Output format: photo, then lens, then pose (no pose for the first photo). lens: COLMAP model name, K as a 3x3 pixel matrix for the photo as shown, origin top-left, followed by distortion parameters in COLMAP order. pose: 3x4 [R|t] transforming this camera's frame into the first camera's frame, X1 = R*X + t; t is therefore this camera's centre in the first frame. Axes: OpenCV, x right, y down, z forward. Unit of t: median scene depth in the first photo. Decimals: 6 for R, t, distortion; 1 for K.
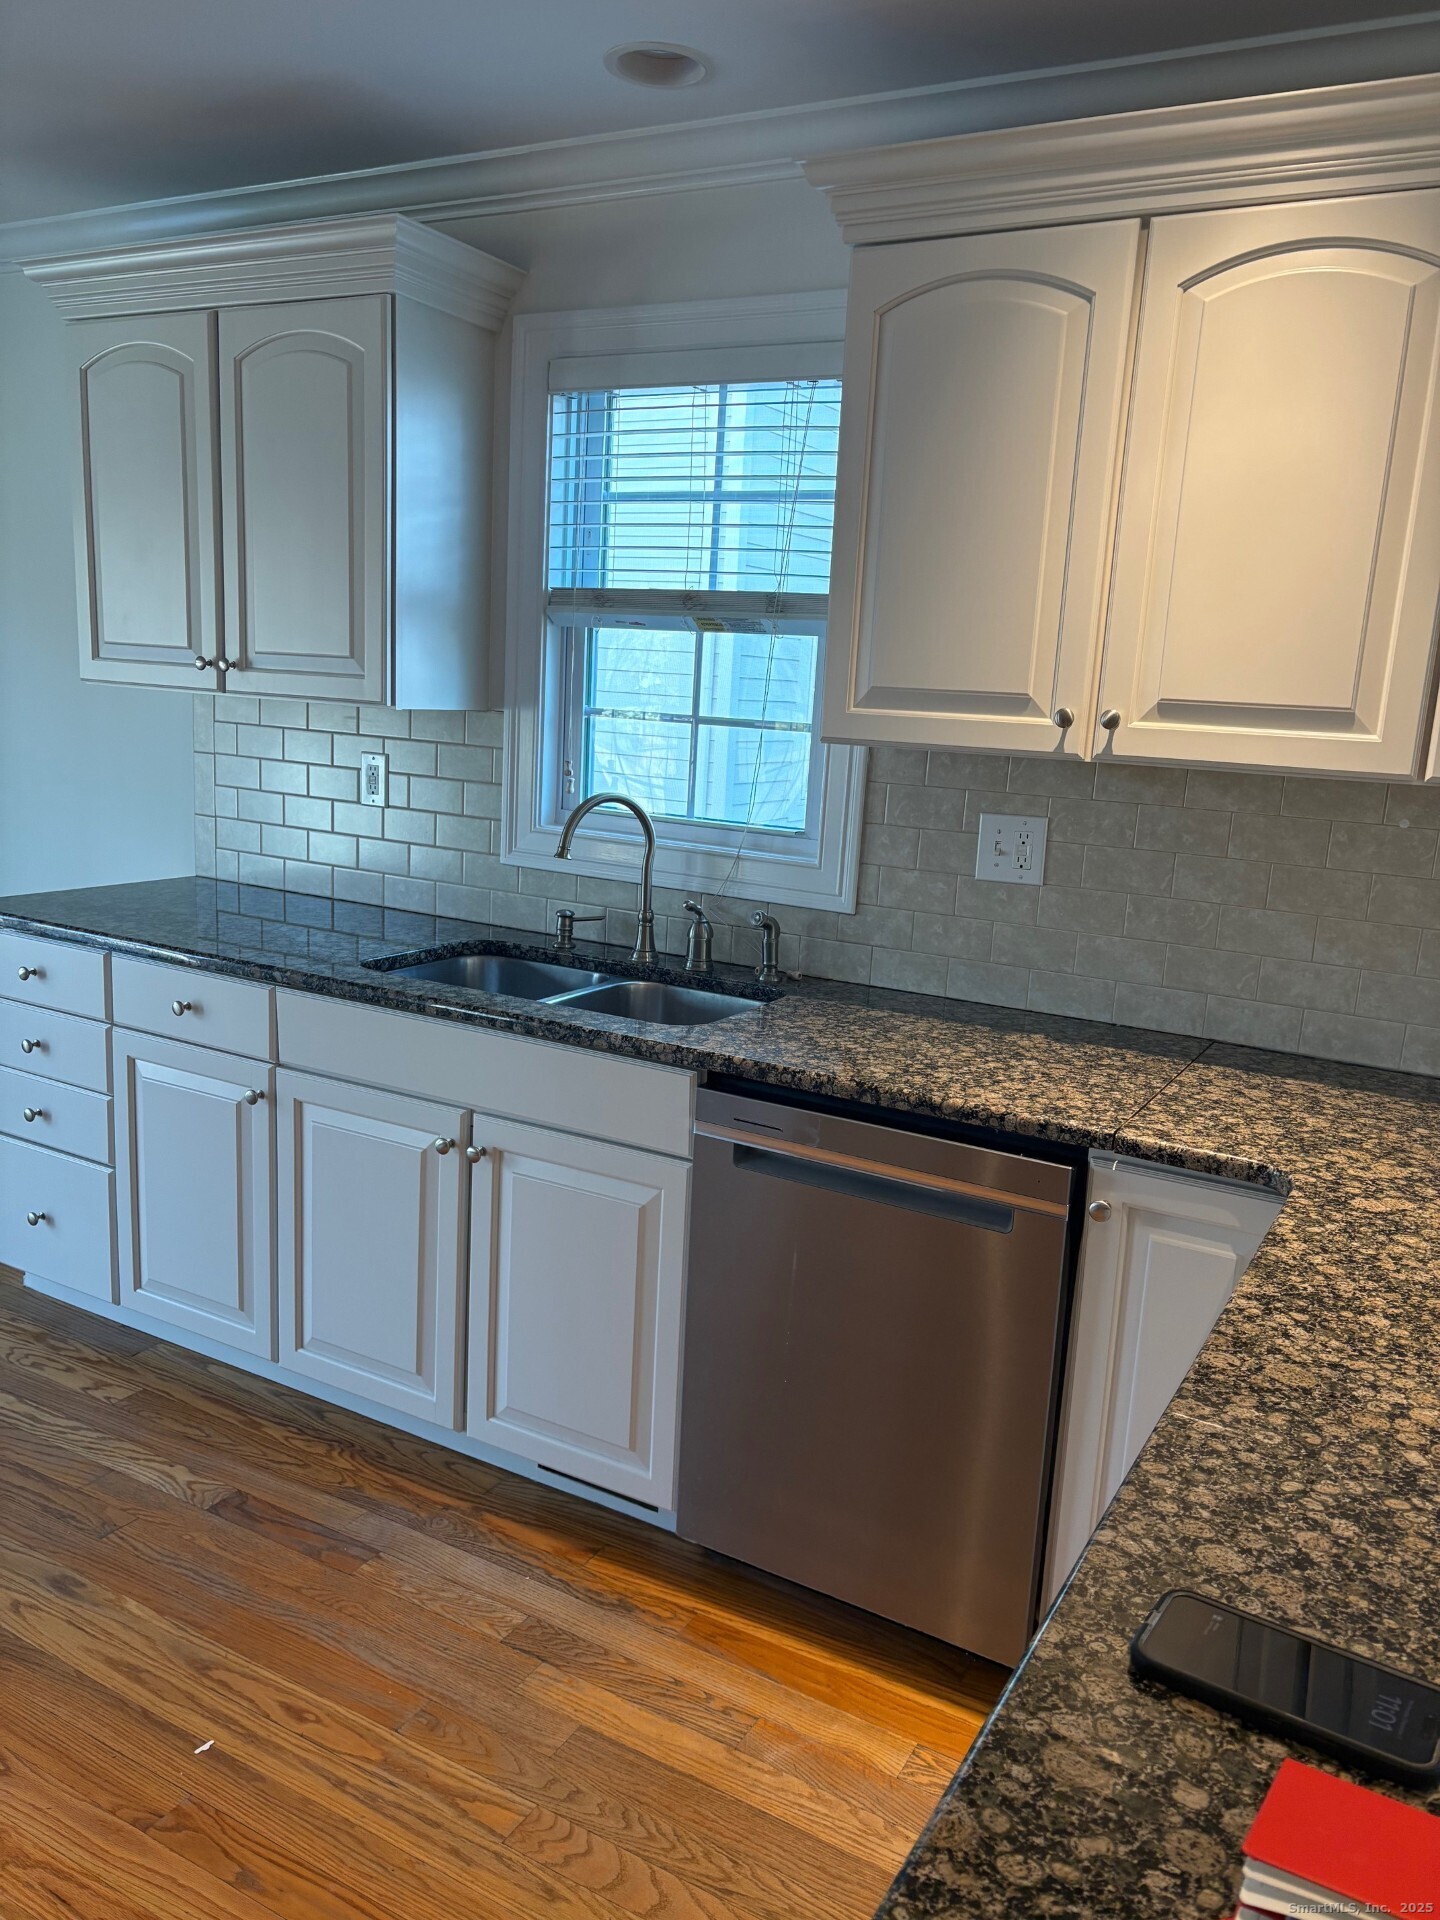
lens RADIAL K [[1332.2, 0, 720.0], [0, 1332.2, 960.0], [0, 0, 1]] dist [-0.001605, 0.002126]
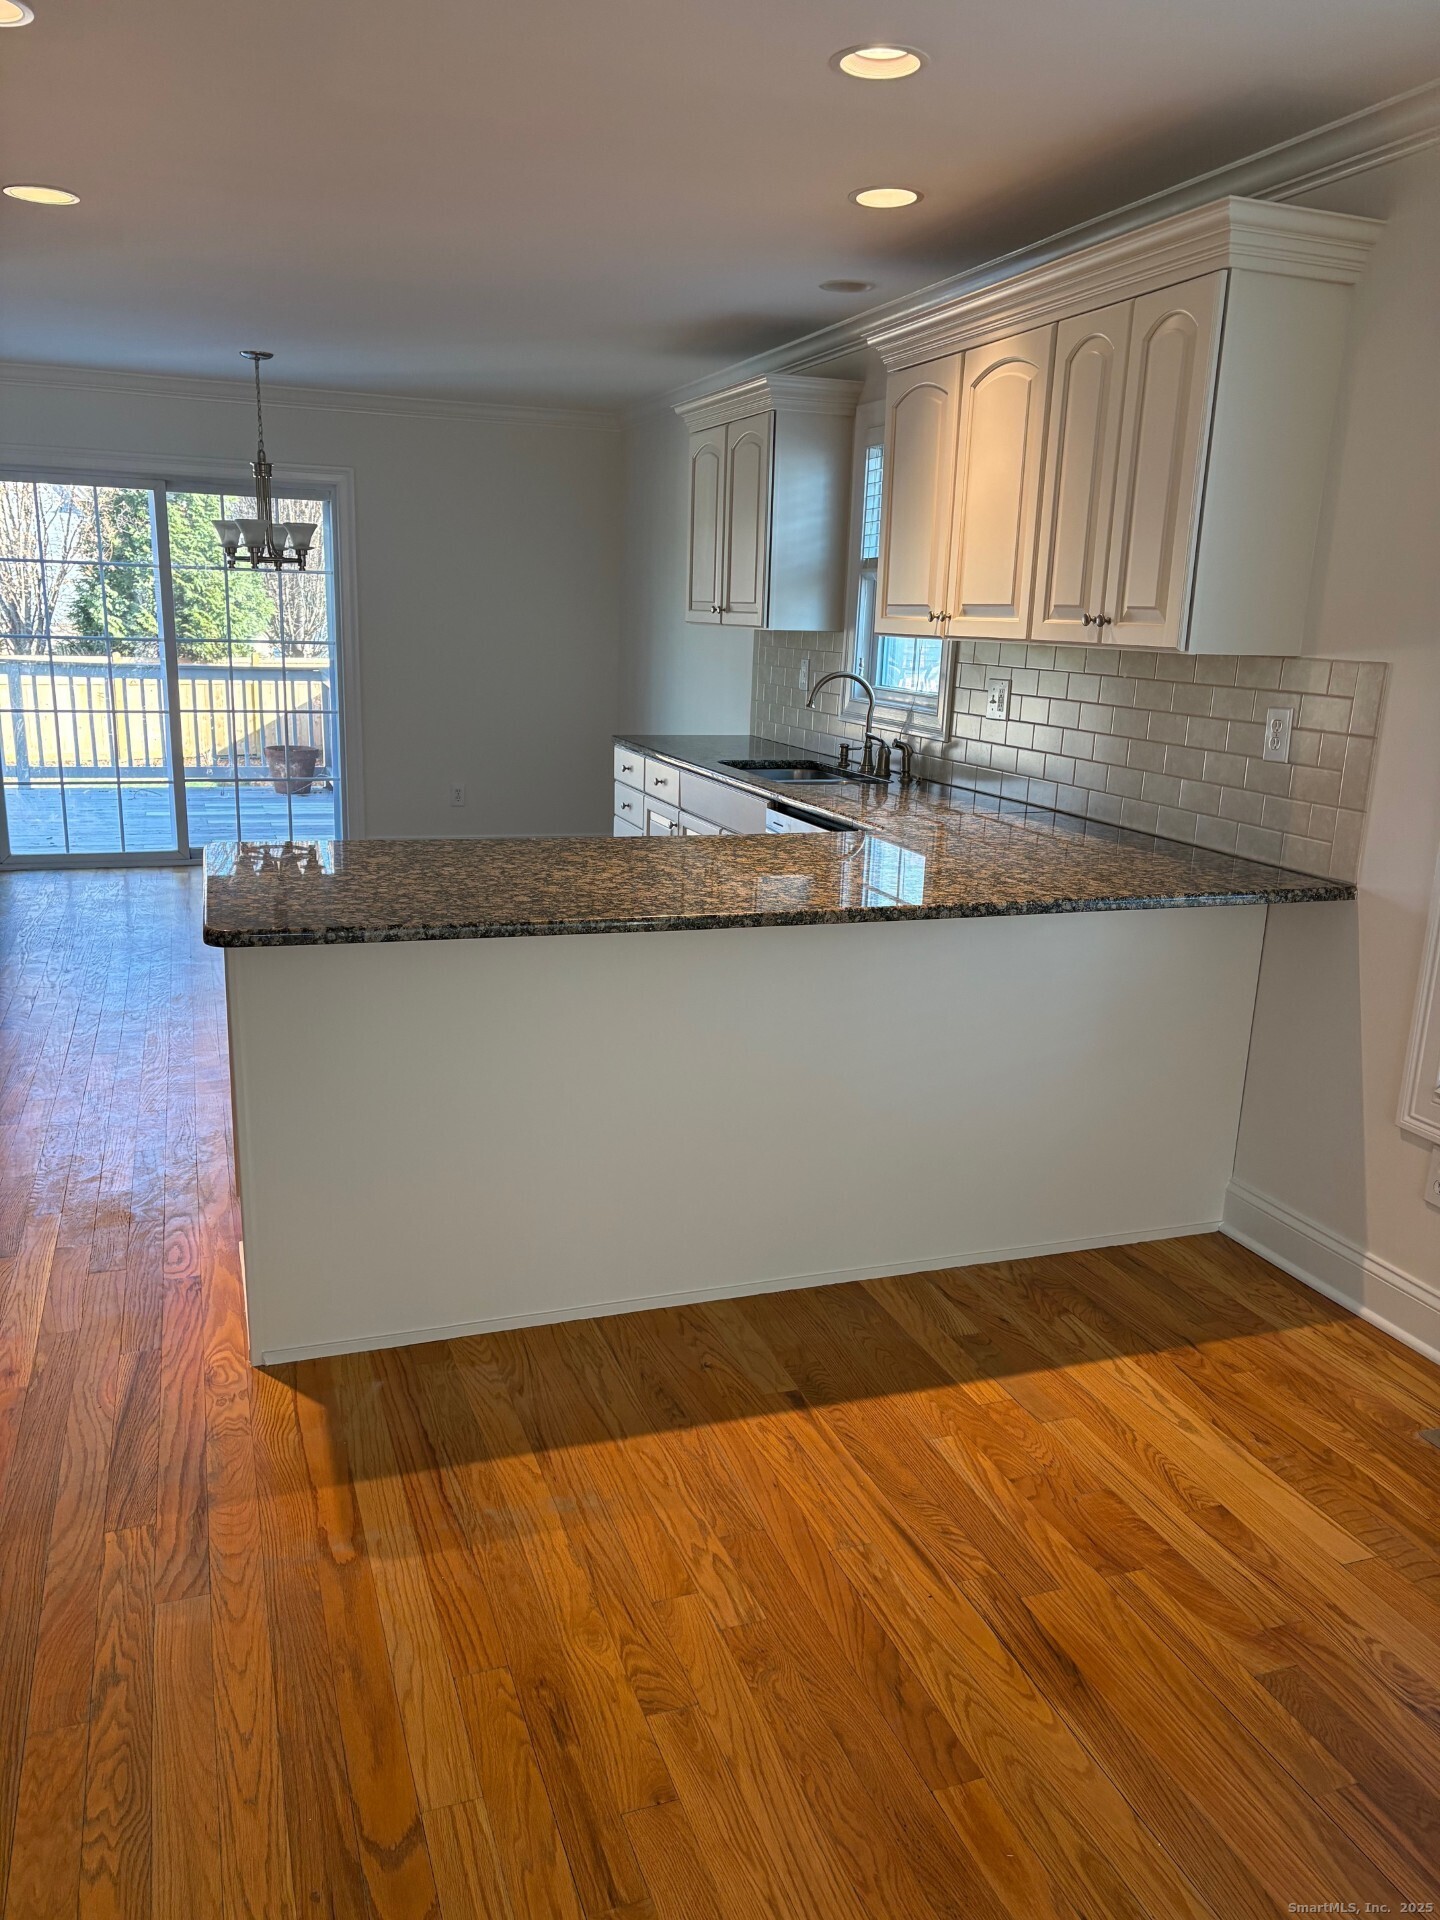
lens RADIAL K [[1424.0, 0, 720.0], [0, 1424.0, 960.0], [0, 0, 1]] dist [0.001100, 0.000608]
pose [[0.740811, 0.121864, -0.660566, 1.031017], [-0.115866, 0.991848, 0.053039, 0.163956], [0.661645, 0.037245, 0.748892, -0.495930]]
